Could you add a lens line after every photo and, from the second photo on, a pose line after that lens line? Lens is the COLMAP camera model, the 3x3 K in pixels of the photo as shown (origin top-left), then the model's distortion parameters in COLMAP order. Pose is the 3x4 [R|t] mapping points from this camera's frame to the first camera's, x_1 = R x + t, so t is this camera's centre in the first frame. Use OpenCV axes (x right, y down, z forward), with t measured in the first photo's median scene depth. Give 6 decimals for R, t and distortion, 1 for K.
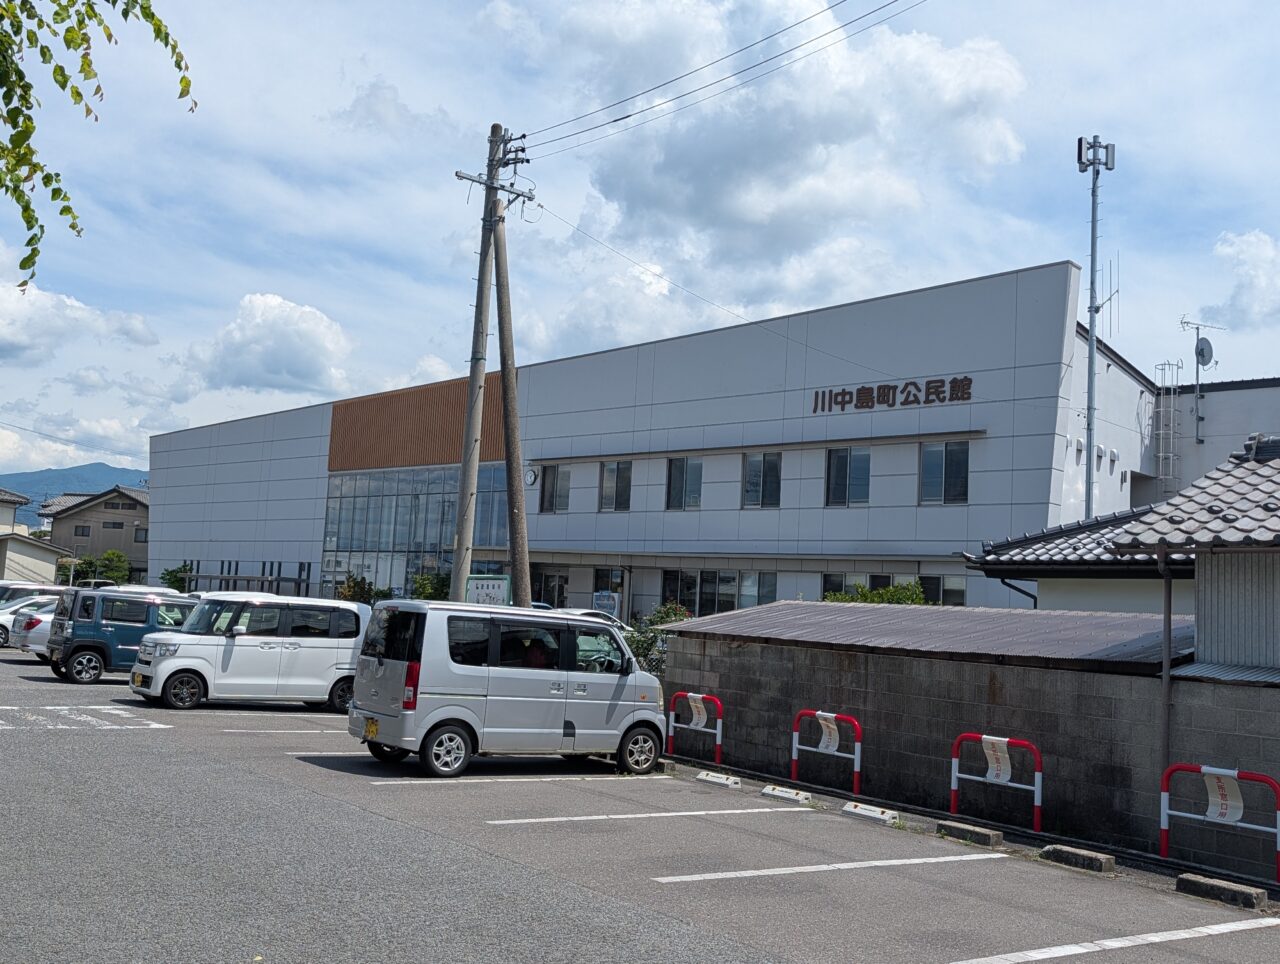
lens RADIAL K [[1281.8, 0, 668.4], [0, 1281.8, 488.9], [0, 0, 1]] dist [0.067658, -0.018785]
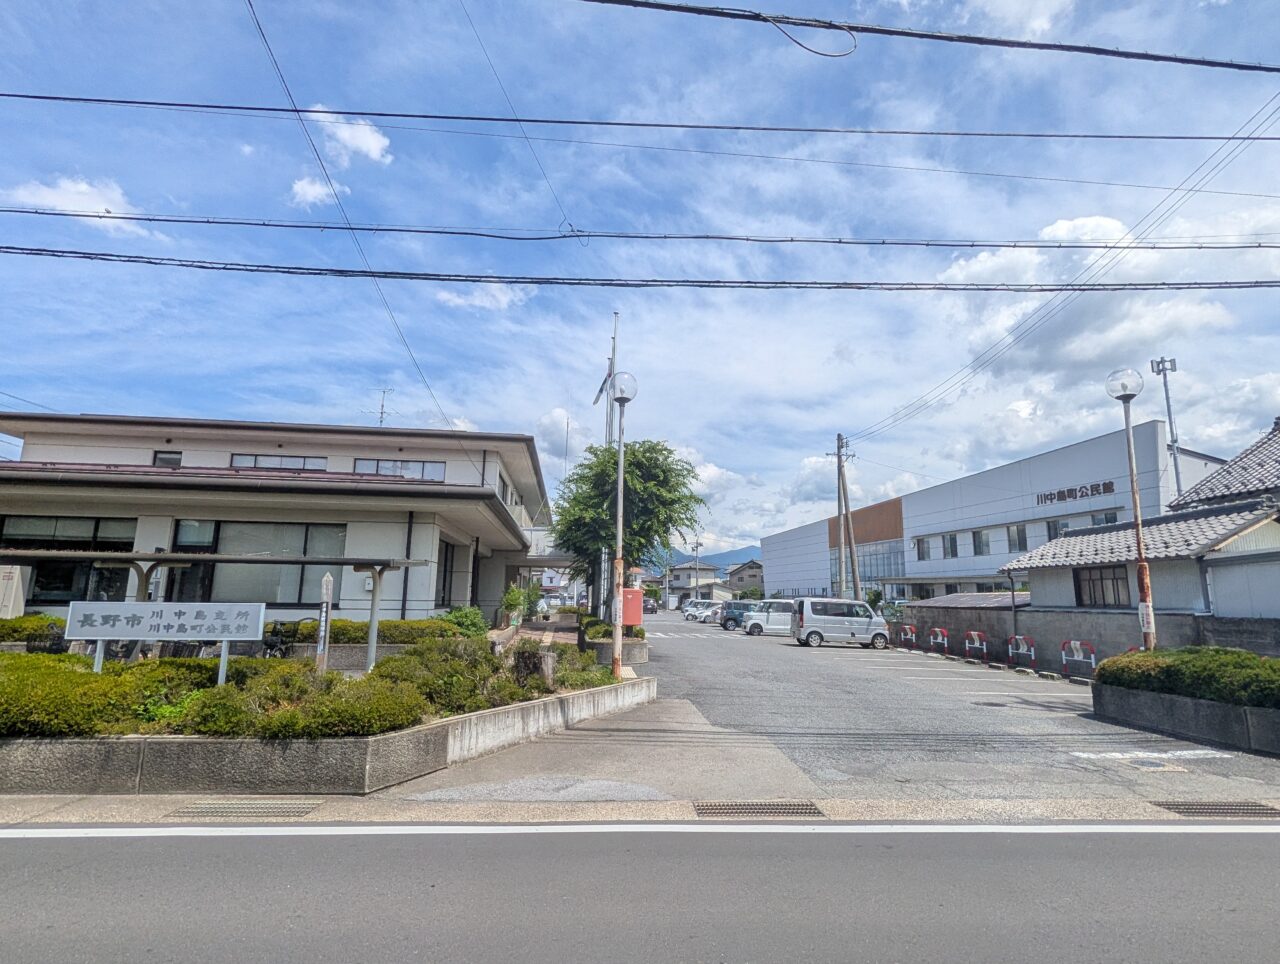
lens RADIAL K [[648.4, 0, 645.5], [0, 648.4, 487.5], [0, 0, 1]] dist [0.000342, 0.000098]
pose [[0.835342, -0.134553, -0.533010, 0.270084], [0.082123, 0.989247, -0.121021, -0.020613], [0.543563, 0.057321, 0.837409, -0.466051]]
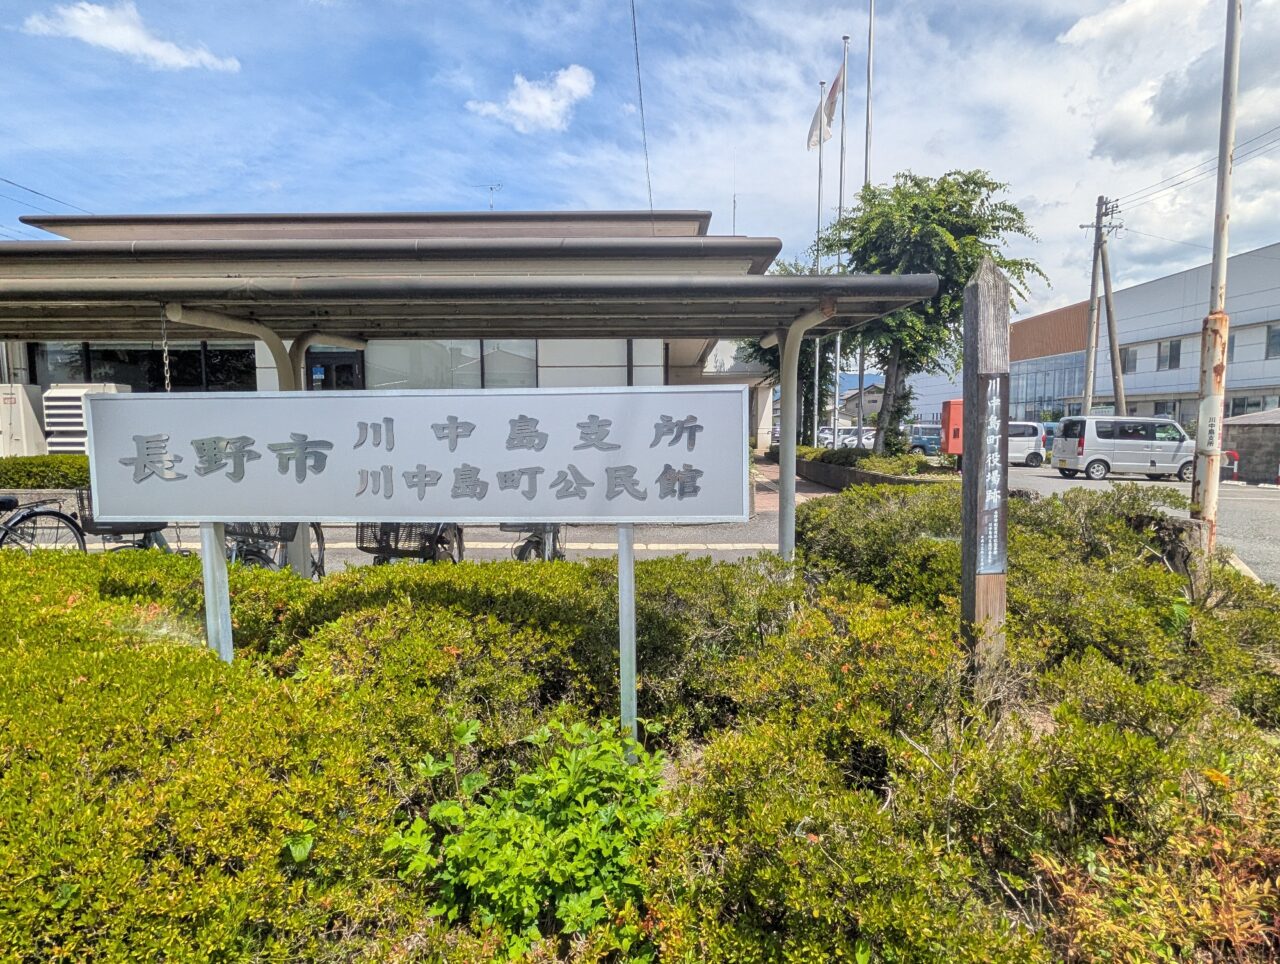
lens RADIAL K [[648.4, 0, 645.5], [0, 648.4, 487.5], [0, 0, 1]] dist [0.000342, 0.000098]
pose [[0.754235, 0.001016, -0.656604, 0.004206], [0.105680, 0.986773, 0.122922, -0.017290], [0.648044, -0.162102, 0.744152, -0.377866]]
